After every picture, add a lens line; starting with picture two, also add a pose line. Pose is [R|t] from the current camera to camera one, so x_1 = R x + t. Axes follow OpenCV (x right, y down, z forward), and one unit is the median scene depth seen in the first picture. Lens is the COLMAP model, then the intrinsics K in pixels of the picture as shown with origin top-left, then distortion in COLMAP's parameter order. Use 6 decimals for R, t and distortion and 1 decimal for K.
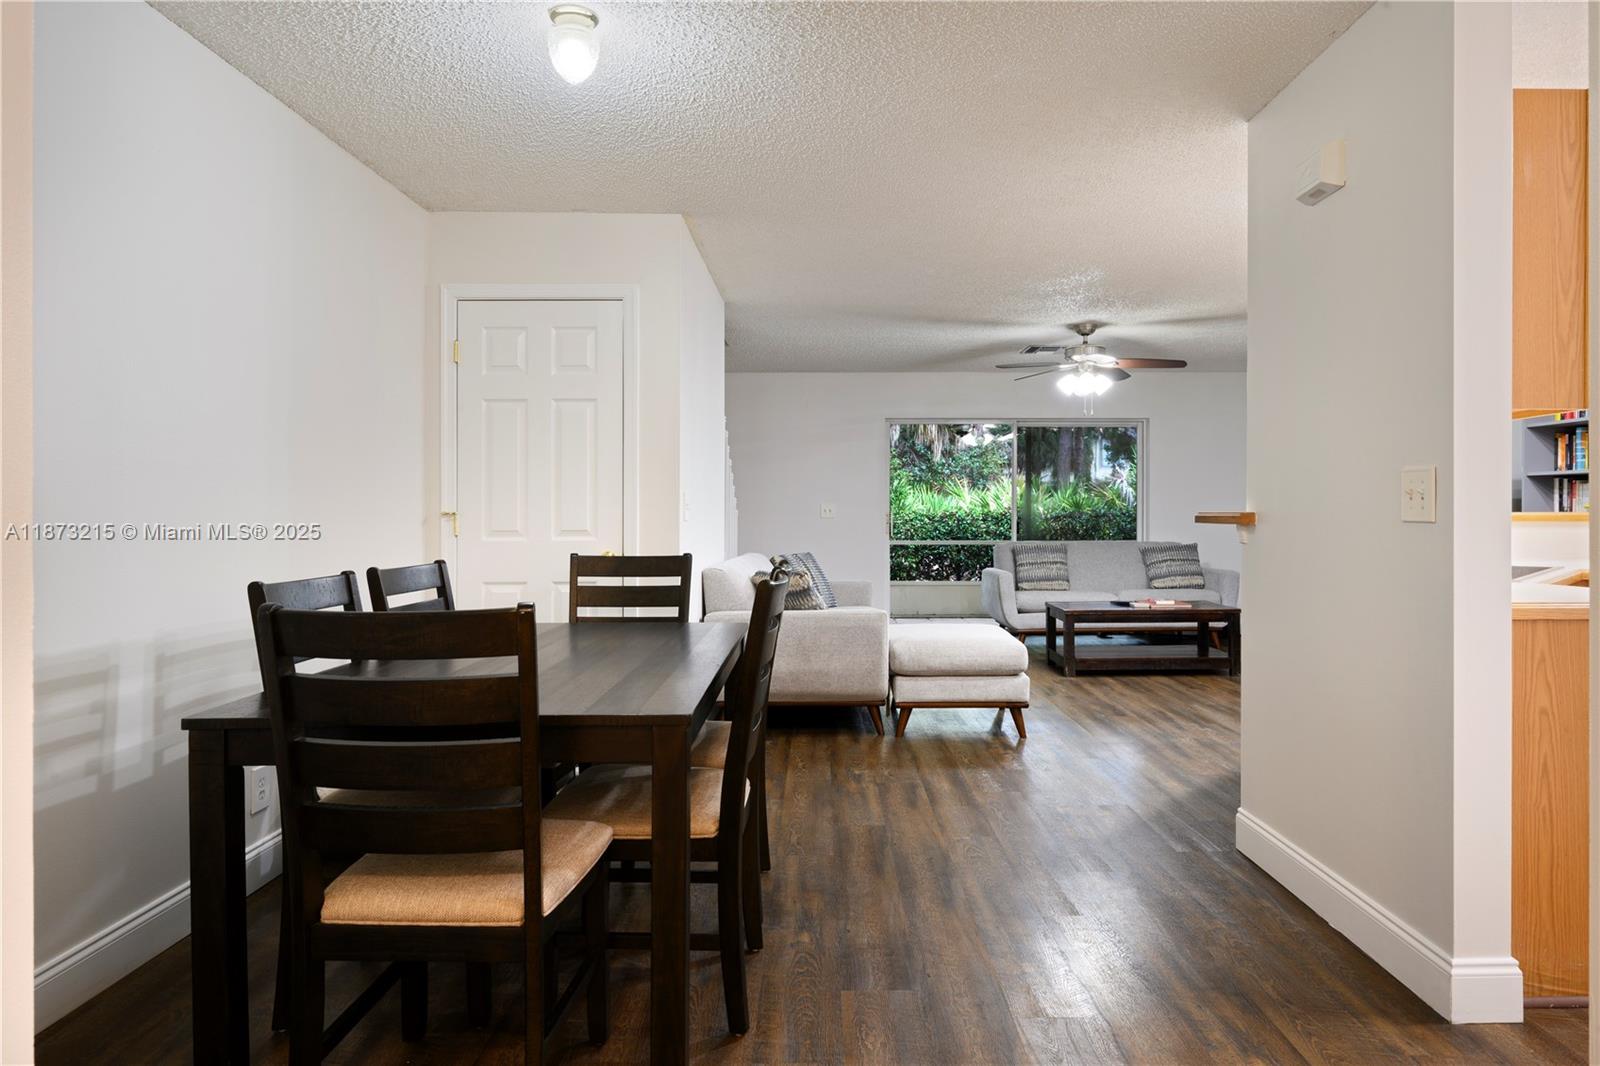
lens RADIAL K [[946.7, 0, 800.0], [0, 946.7, 533.0], [0, 0, 1]] dist [-0.026814, -0.000062]
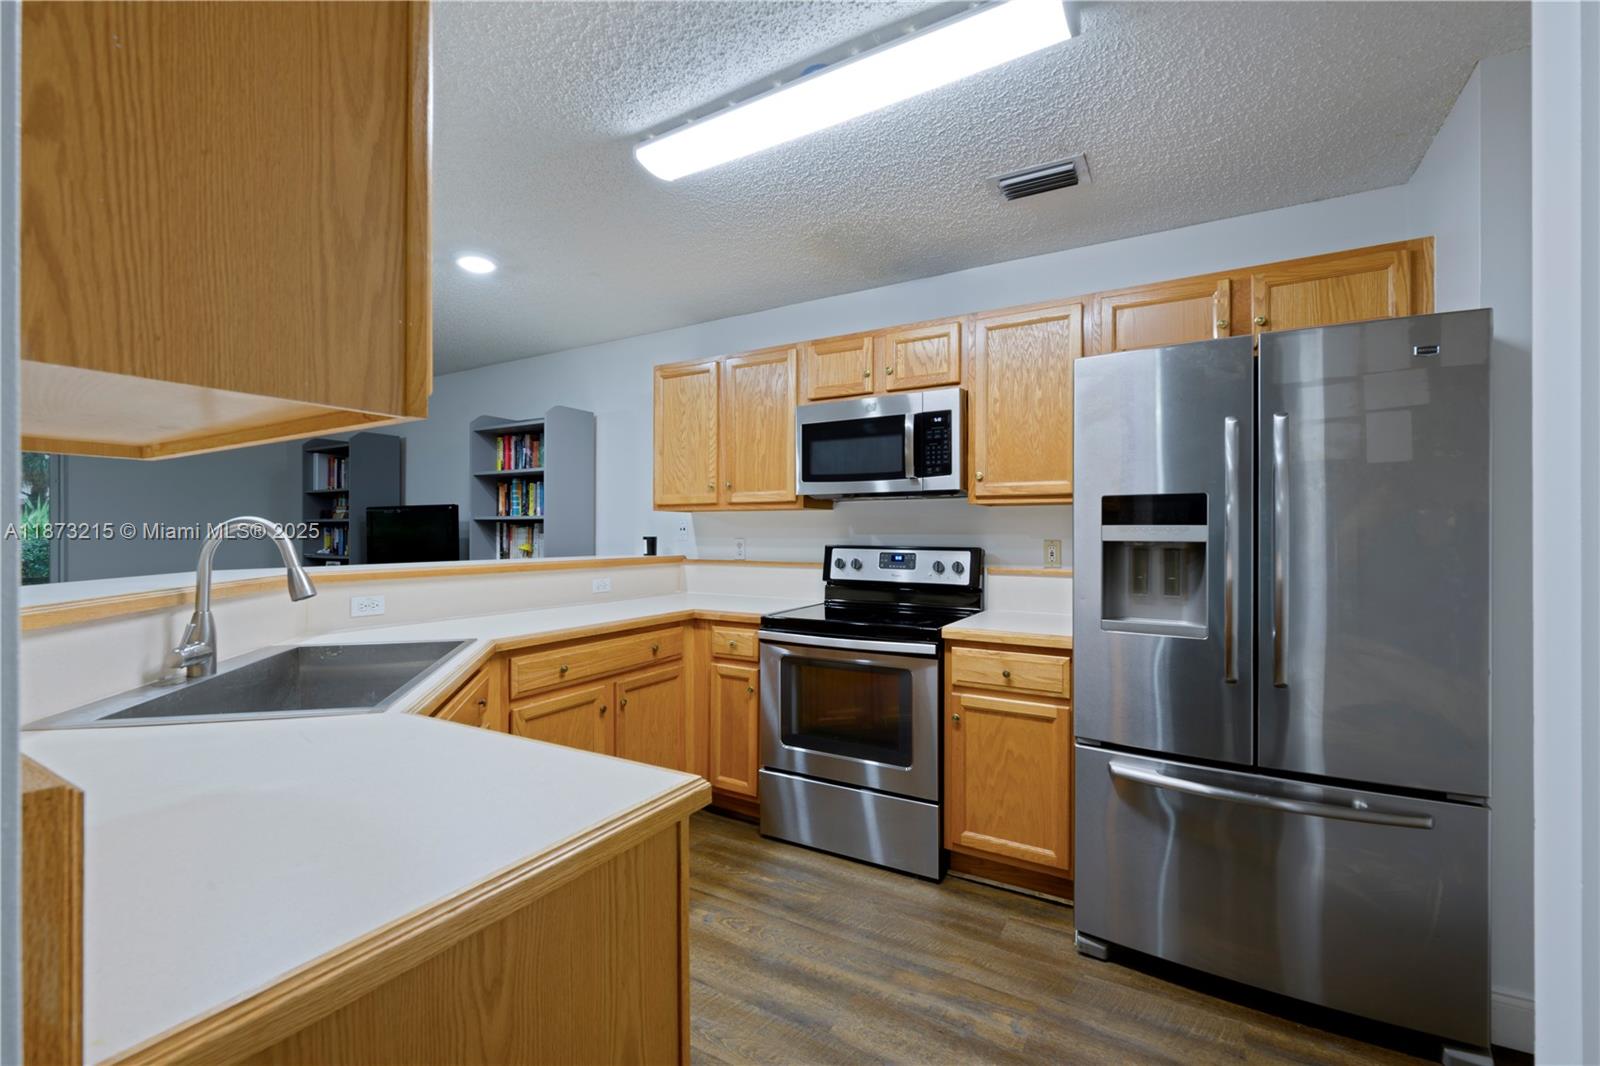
lens RADIAL K [[683.9, 0, 800.0], [0, 683.9, 533.0], [0, 0, 1]] dist [-0.000192, -0.000015]
pose [[0.484994, 0.003167, 0.874512, 0.222328], [0.016395, 0.999785, -0.012713, -0.024570], [-0.874364, 0.020503, 0.484838, 0.233768]]
